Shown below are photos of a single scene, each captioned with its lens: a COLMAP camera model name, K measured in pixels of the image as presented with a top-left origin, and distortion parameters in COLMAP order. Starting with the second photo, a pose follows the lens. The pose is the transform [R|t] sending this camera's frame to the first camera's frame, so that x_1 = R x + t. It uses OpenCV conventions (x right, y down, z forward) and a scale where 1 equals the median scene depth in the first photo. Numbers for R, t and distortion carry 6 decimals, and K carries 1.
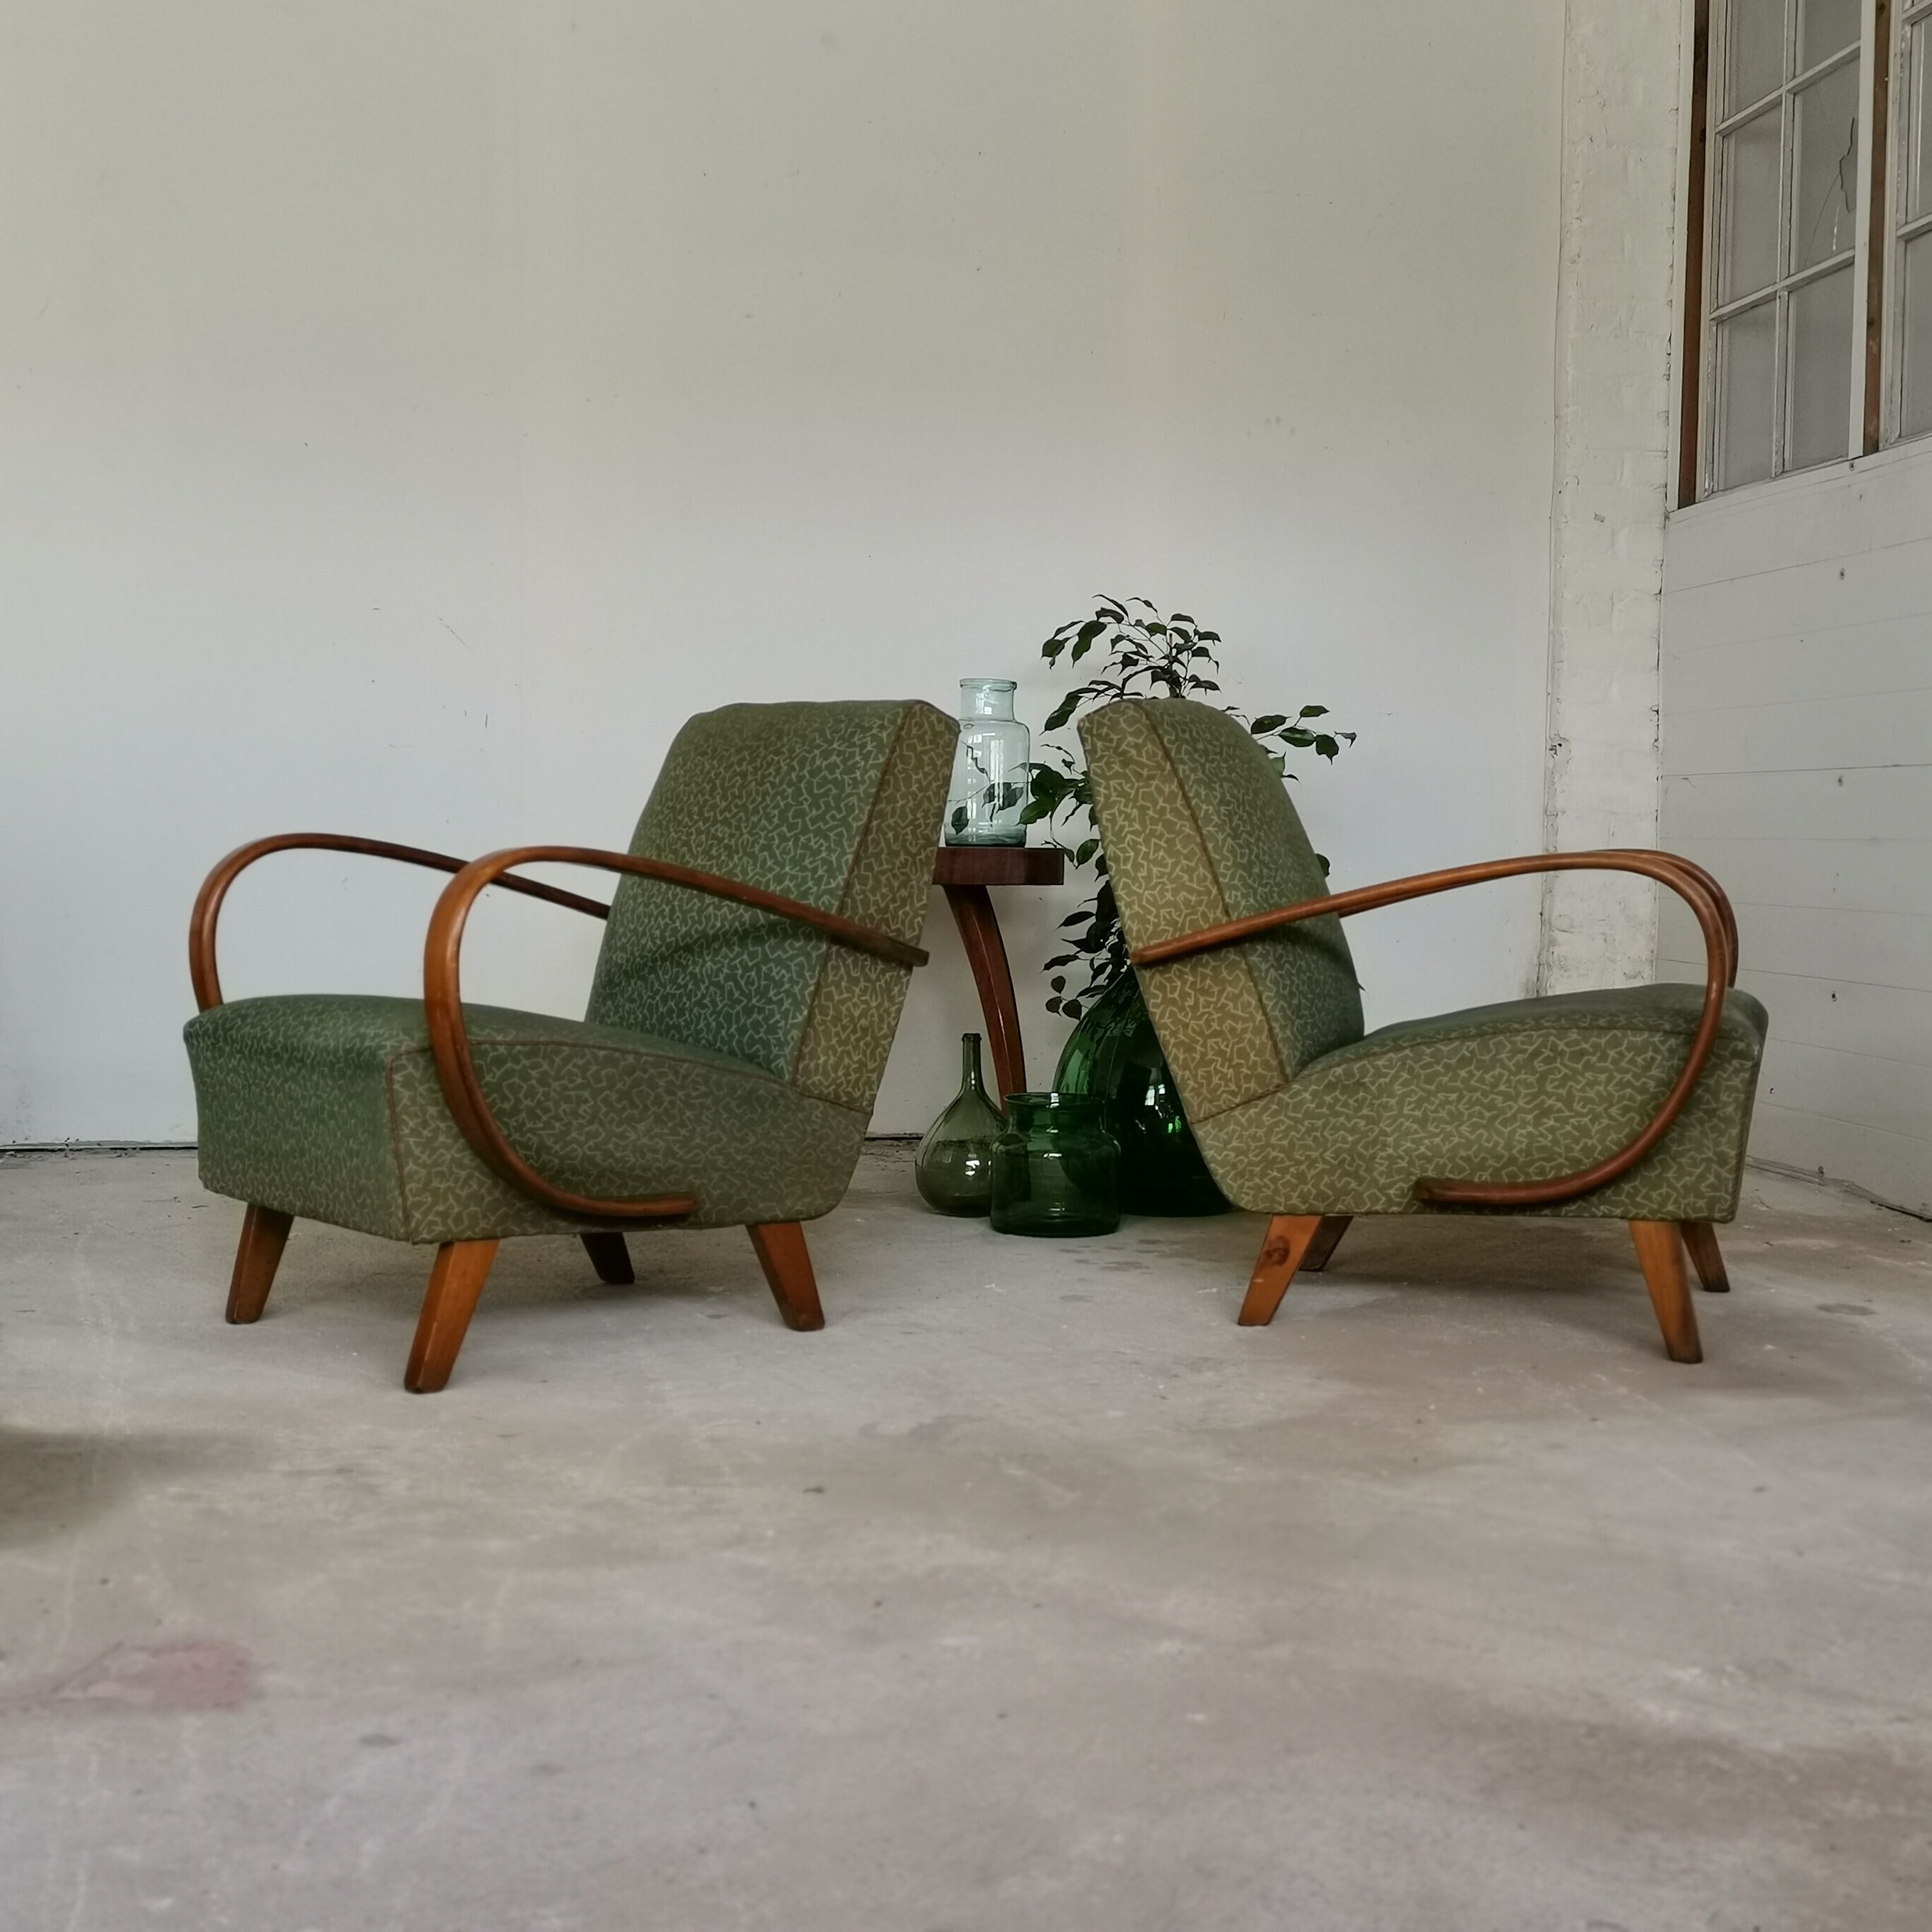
lens RADIAL K [[2541.7, 0, 956.3], [0, 2541.7, 978.5], [0, 0, 1]] dist [0.082459, -0.116477]
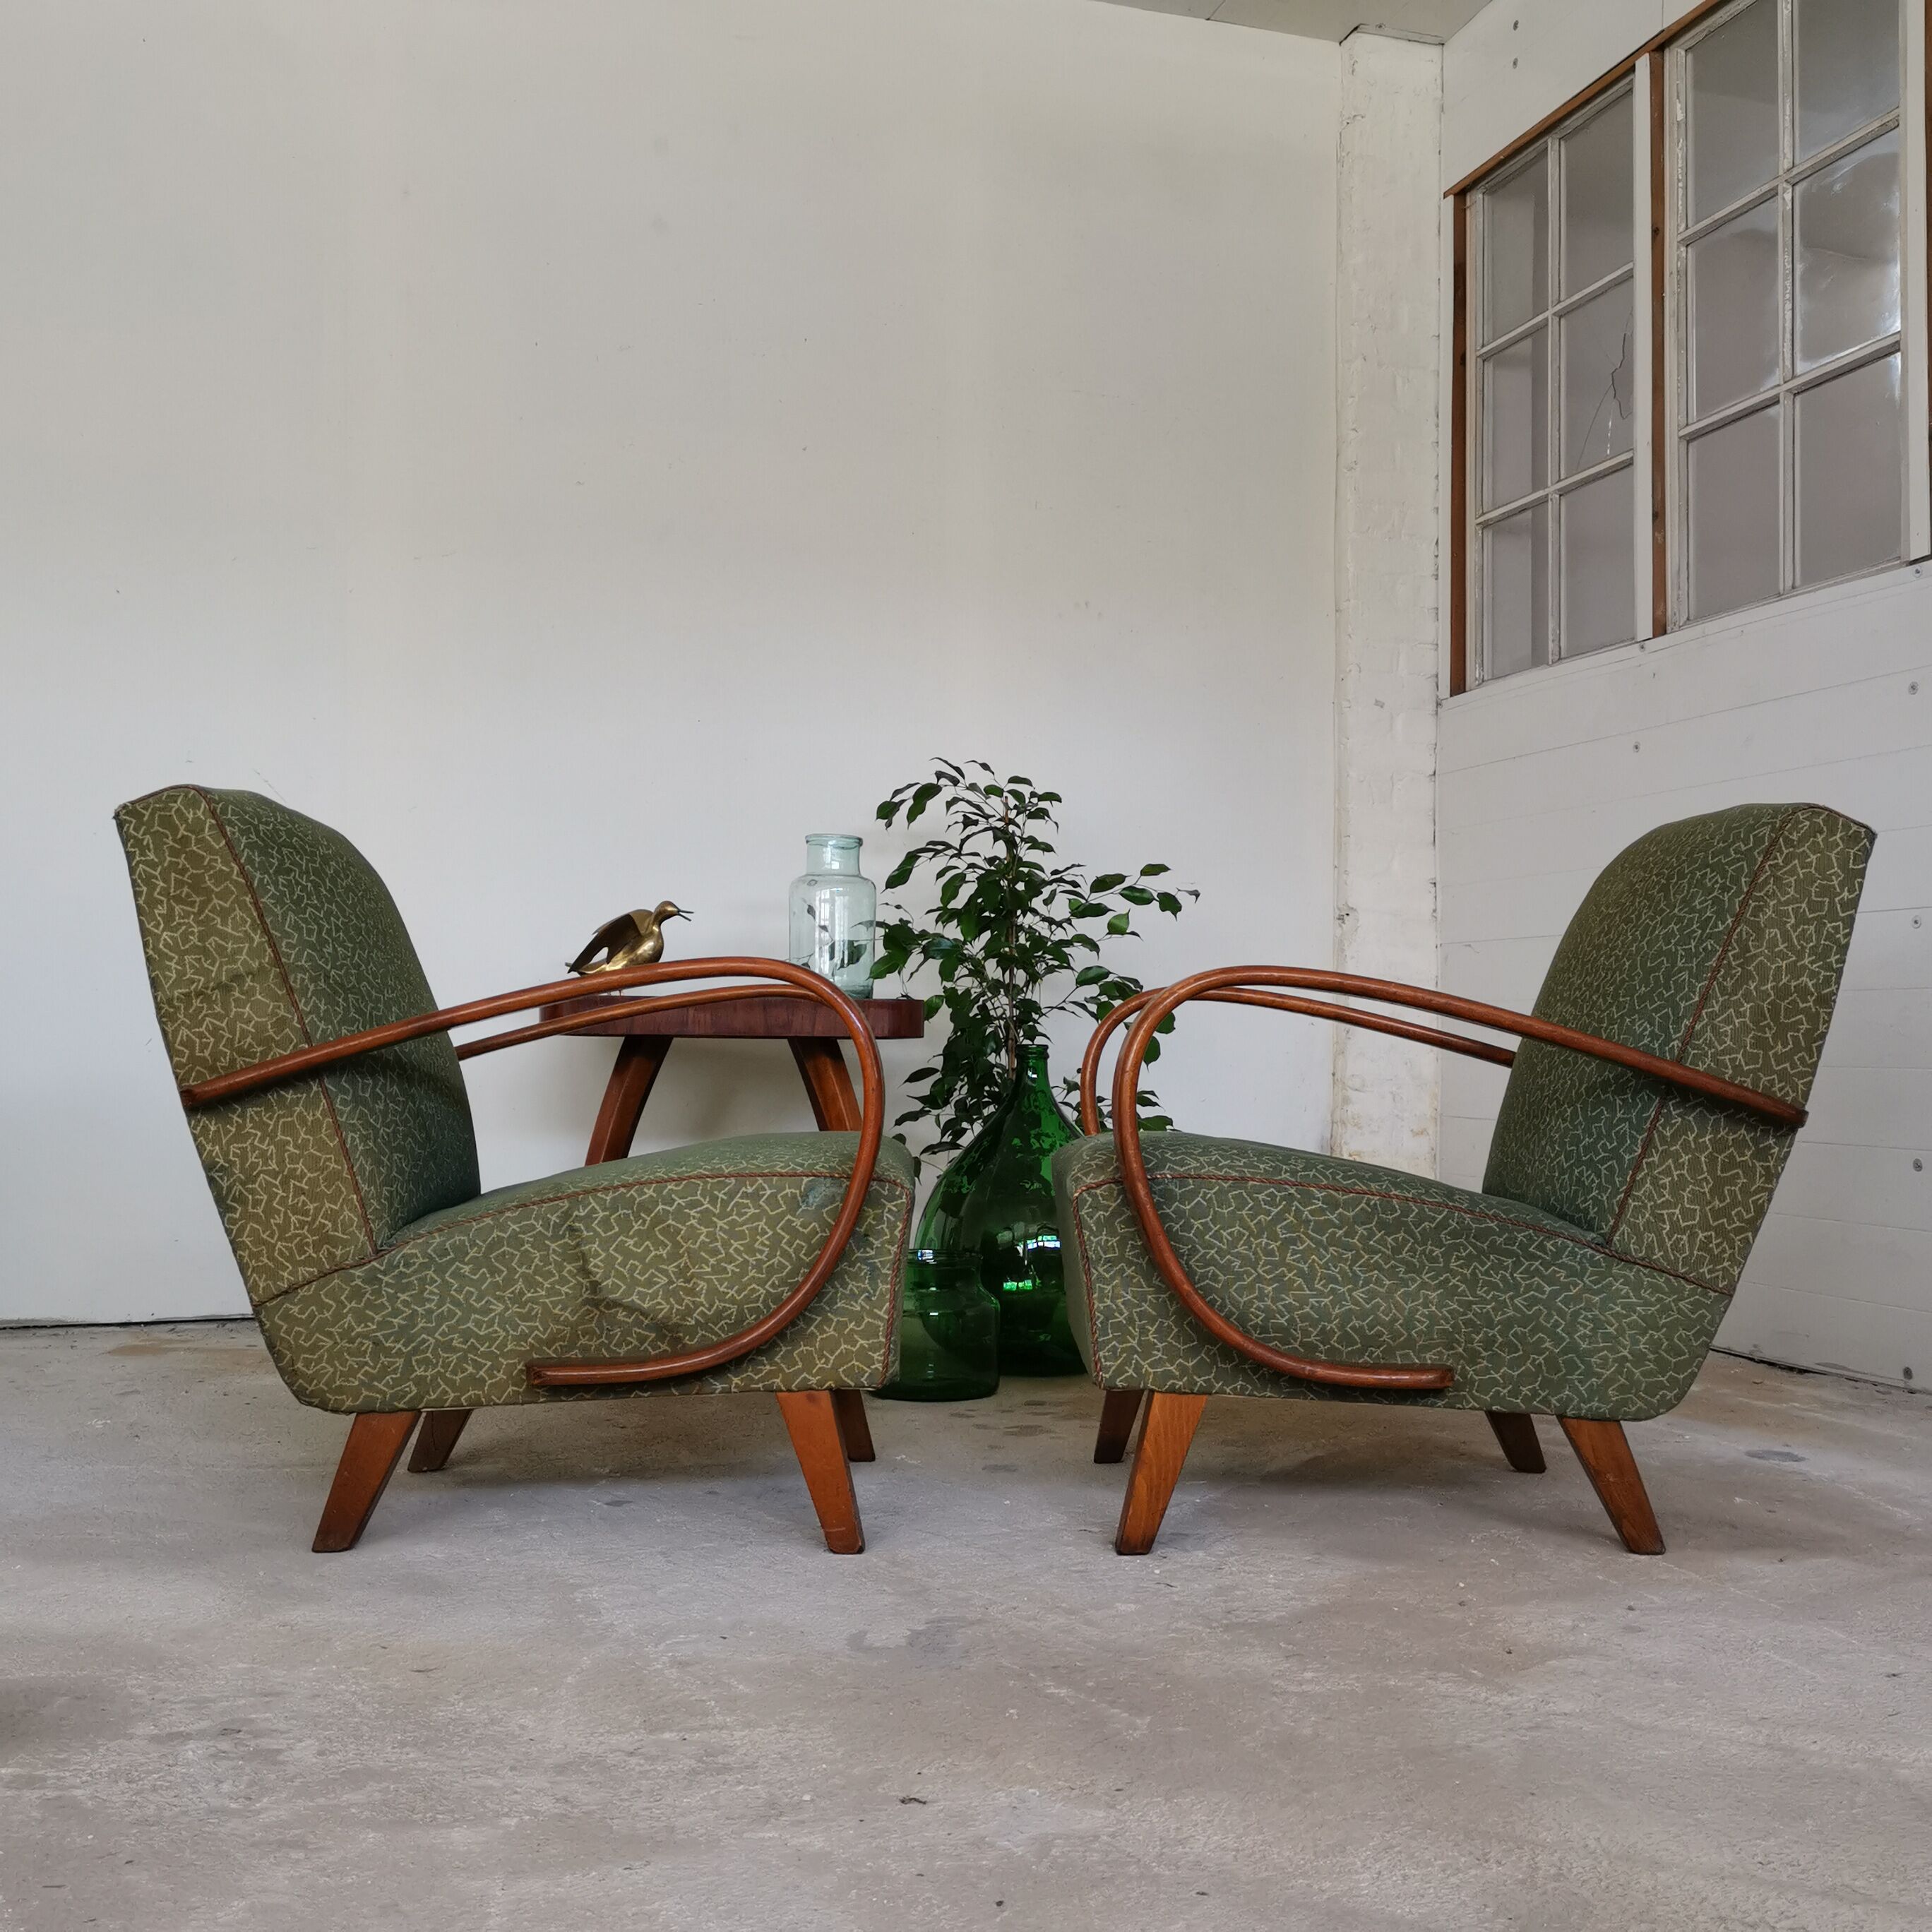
lens RADIAL K [[2186.6, 0, 969.8], [0, 2186.6, 978.1], [0, 0, 1]] dist [0.074086, -0.099229]
pose [[0.988635, 0.001952, 0.150326, -0.090300], [0.010761, 0.996432, -0.083707, 0.015318], [-0.149953, 0.084373, 0.985086, 0.210594]]
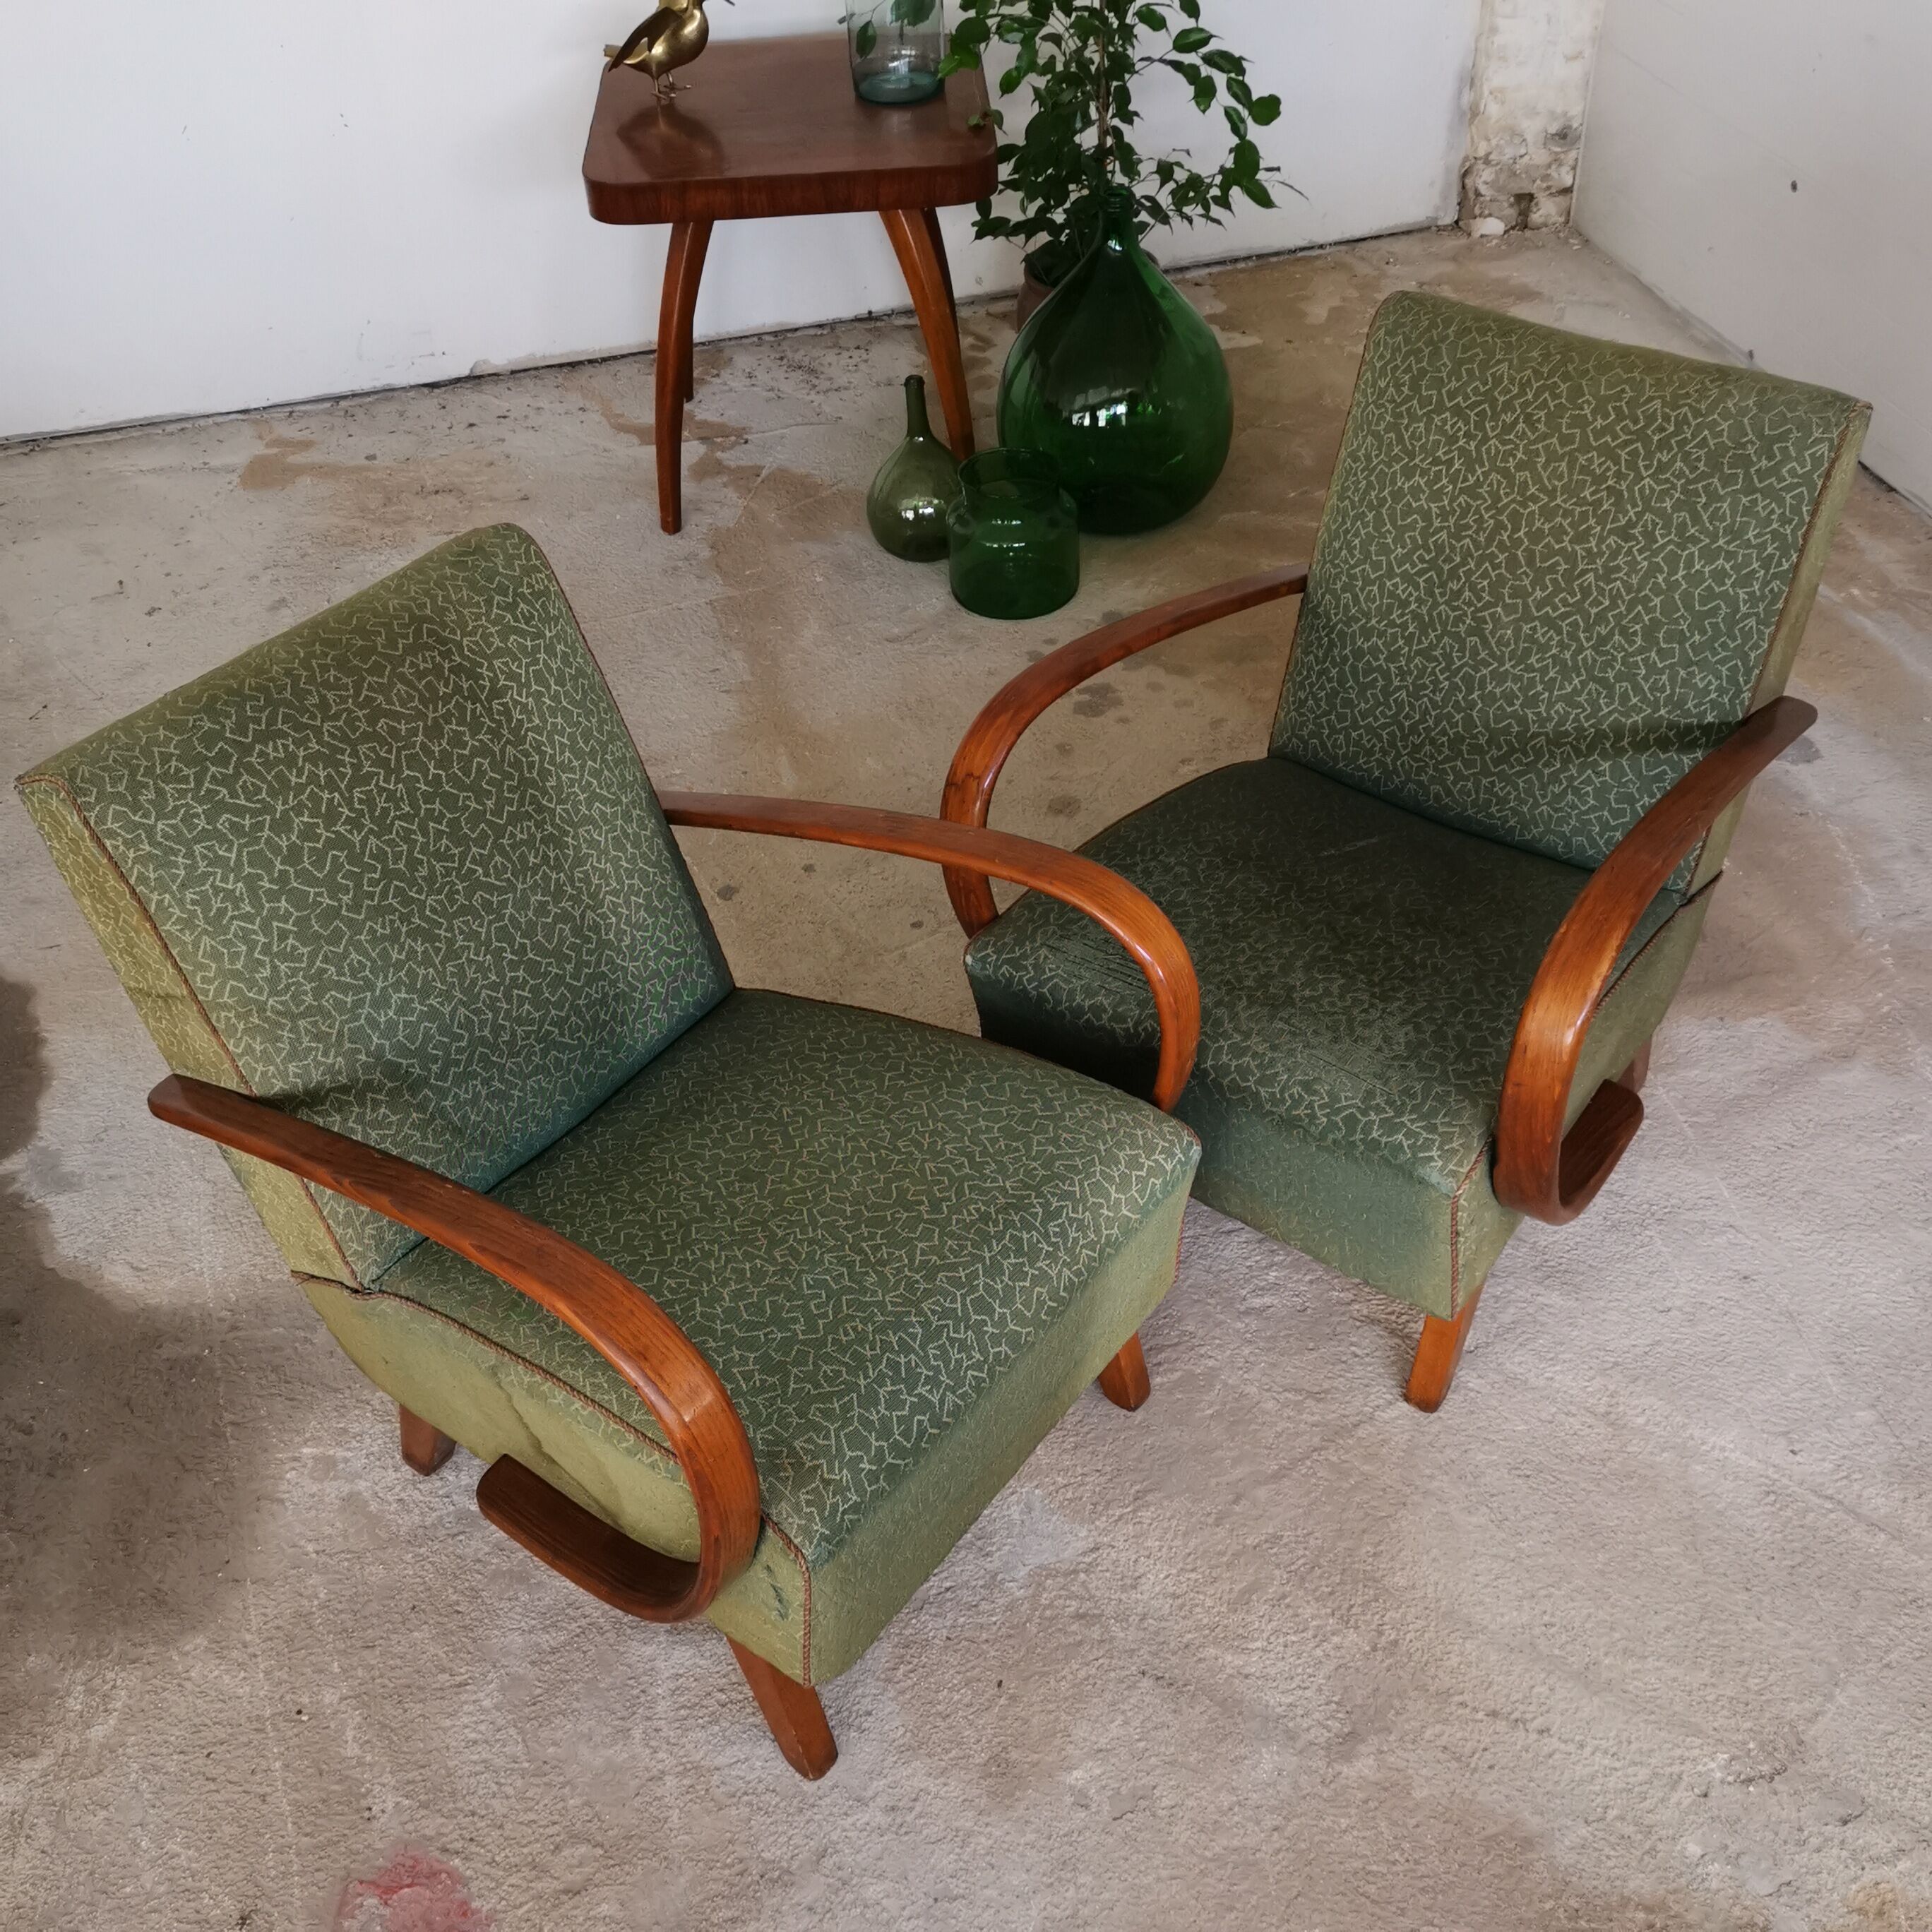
lens RADIAL K [[2186.6, 0, 969.8], [0, 2186.6, 978.1], [0, 0, 1]] dist [0.074086, -0.099229]
pose [[0.994826, -0.094554, 0.037150, -0.032557], [0.053465, 0.798247, 0.599953, -0.378809], [-0.086383, -0.594863, 0.799172, 0.265709]]
